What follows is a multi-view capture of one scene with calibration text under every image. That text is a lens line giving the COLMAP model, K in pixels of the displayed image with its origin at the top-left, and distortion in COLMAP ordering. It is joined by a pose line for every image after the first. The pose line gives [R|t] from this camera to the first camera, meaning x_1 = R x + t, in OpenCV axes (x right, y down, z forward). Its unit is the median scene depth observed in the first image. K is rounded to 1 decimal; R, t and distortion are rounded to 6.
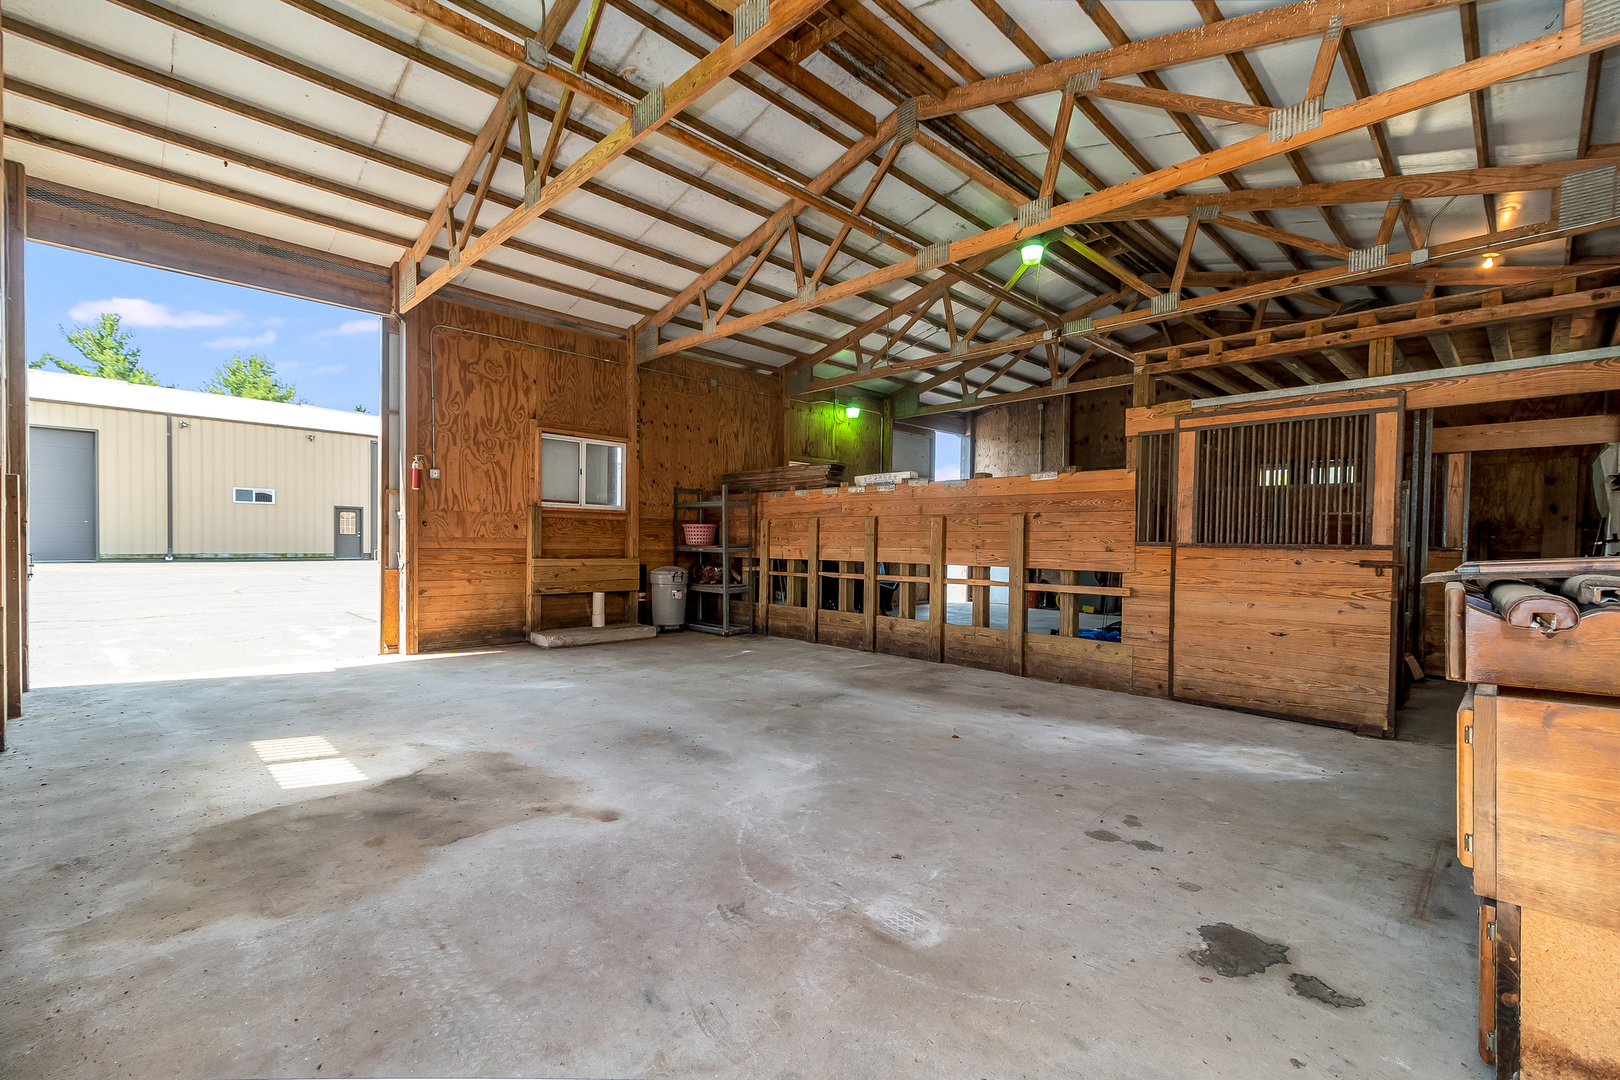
lens RADIAL K [[709.3, 0, 805.9], [0, 709.3, 542.8], [0, 0, 1]] dist [0.020638, -0.000457]
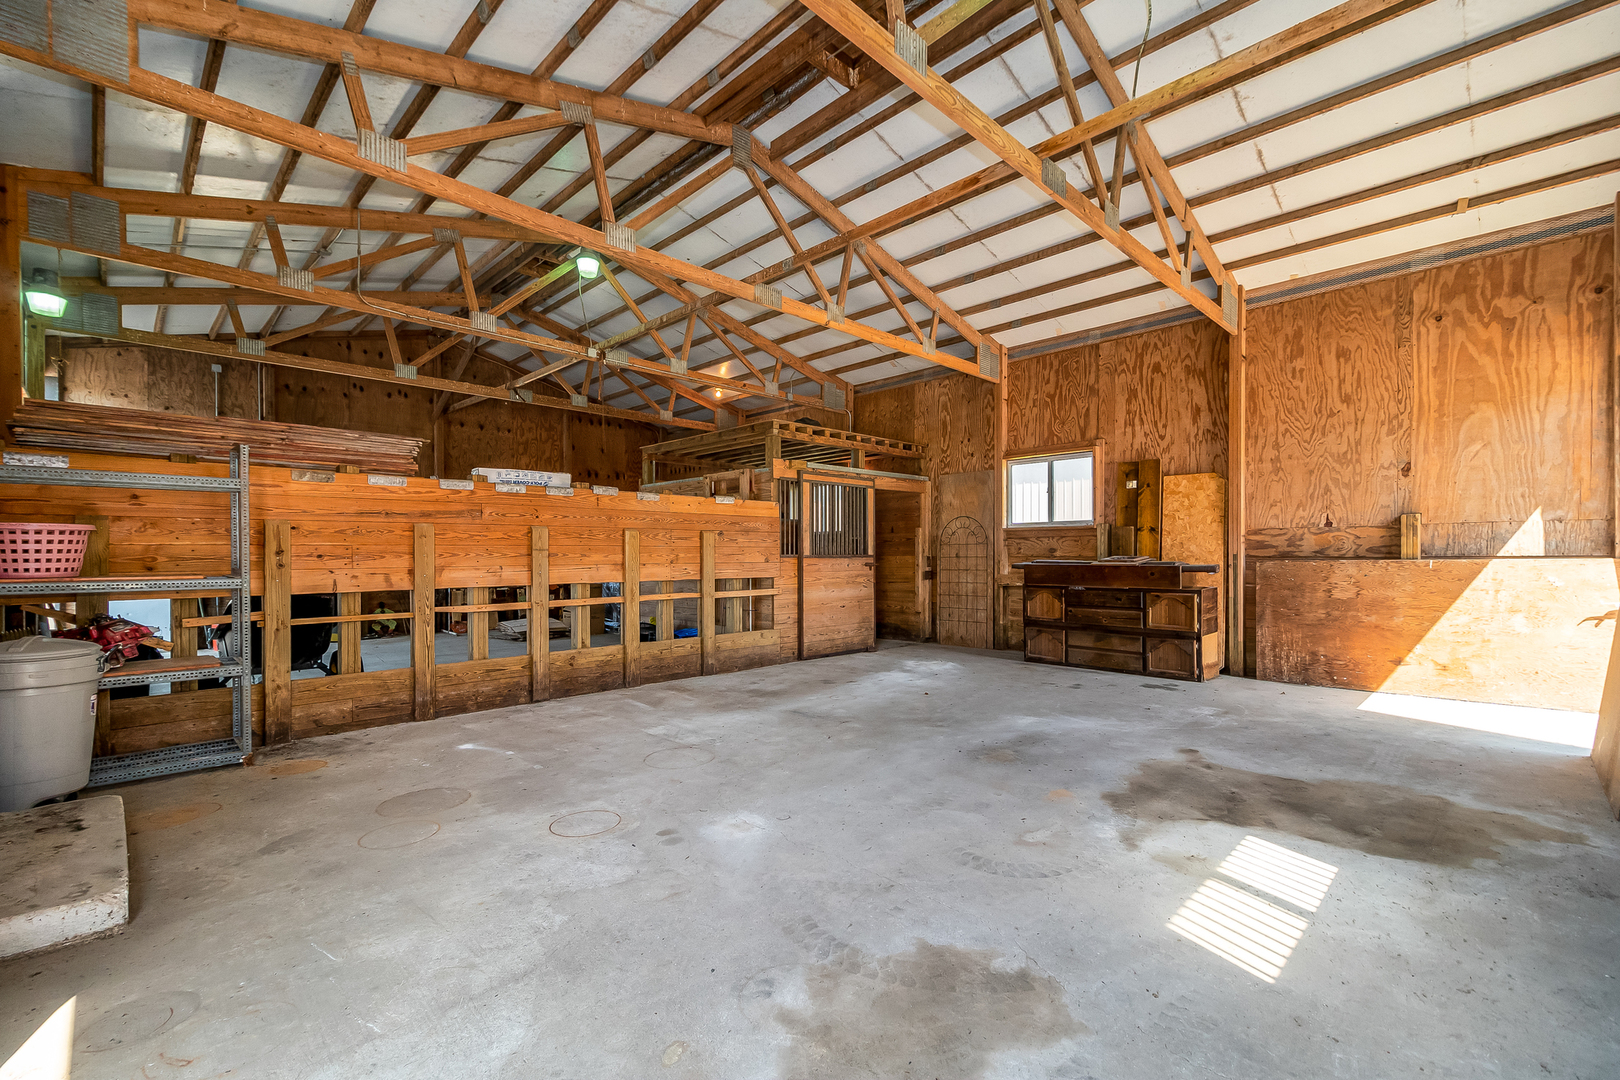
lens RADIAL K [[694.4, 0, 810.0], [0, 694.4, 540.0], [0, 0, 1]] dist [0.011256, 0.000306]
pose [[-0.007382, 0.008414, 0.999937, -0.937714], [0.005695, 0.999949, -0.008372, -0.019371], [-0.999957, 0.005633, -0.007430, 0.988509]]
